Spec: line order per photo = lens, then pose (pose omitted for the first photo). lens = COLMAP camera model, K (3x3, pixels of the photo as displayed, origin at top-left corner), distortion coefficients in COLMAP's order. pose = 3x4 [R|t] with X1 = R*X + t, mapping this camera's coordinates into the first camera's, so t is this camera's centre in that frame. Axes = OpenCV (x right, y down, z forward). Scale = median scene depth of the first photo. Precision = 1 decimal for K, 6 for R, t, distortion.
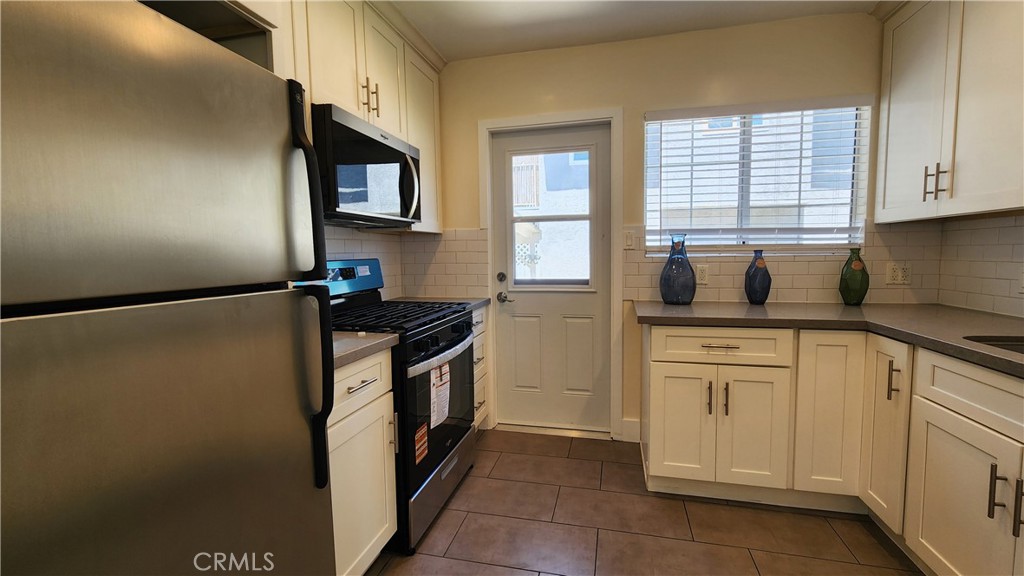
lens RADIAL K [[419.6, 0, 519.6], [0, 419.6, 288.2], [0, 0, 1]] dist [-0.002473, -0.000148]
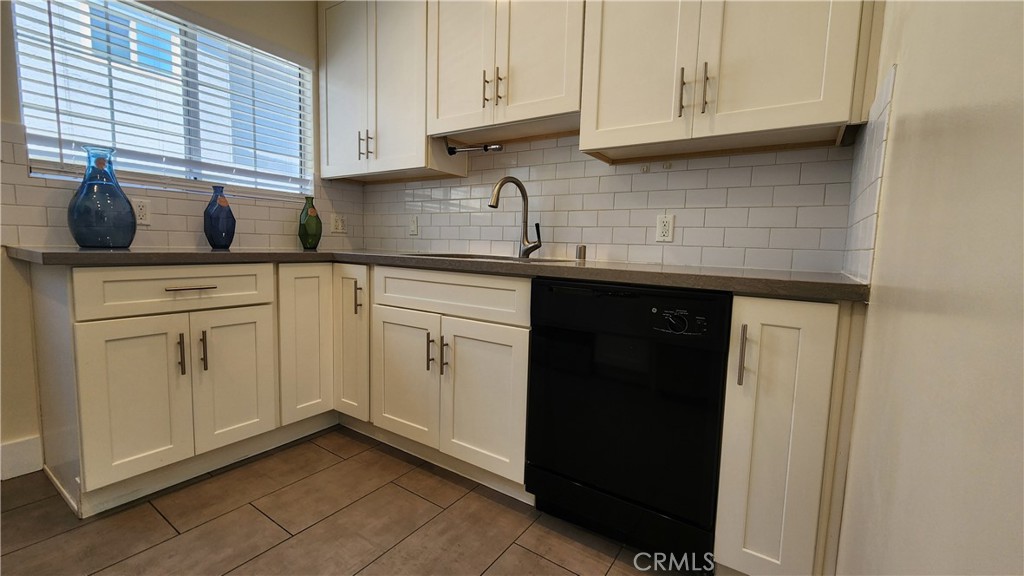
lens RADIAL K [[419.6, 0, 516.8], [0, 419.6, 290.1], [0, 0, 1]] dist [-0.002473, -0.000148]
pose [[0.344790, -0.069098, 0.936133, -0.065977], [0.038628, 0.997487, 0.059399, 0.112022], [-0.937885, 0.015681, 0.346593, 0.113987]]
